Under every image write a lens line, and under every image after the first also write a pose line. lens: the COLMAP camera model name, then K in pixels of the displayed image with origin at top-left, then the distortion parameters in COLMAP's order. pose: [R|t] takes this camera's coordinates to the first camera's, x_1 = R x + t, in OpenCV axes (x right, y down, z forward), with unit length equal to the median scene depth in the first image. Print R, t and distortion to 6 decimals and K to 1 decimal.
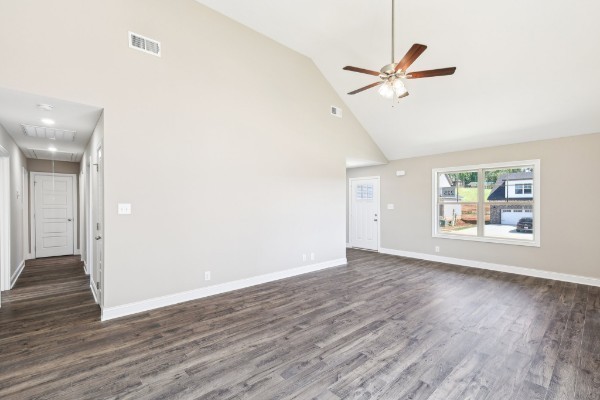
lens RADIAL K [[279.5, 0, 288.3], [0, 279.5, 202.3], [0, 0, 1]] dist [-0.003065, -0.001045]
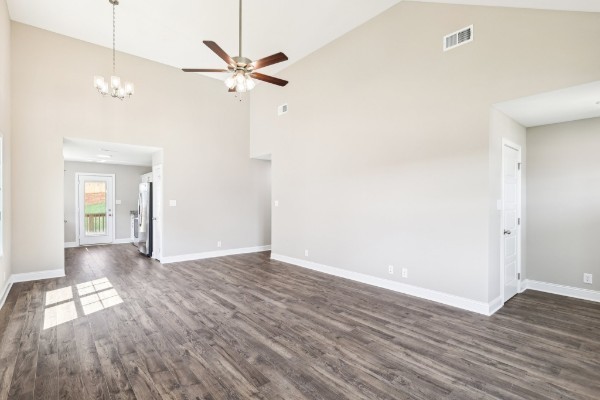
lens RADIAL K [[279.5, 0, 288.3], [0, 279.5, 202.3], [0, 0, 1]] dist [-0.003065, -0.001045]
pose [[-0.029355, 0.004784, -0.999558, 1.235851], [0.006277, 0.999970, 0.004602, 0.009362], [0.999549, -0.006139, -0.029384, 1.090702]]
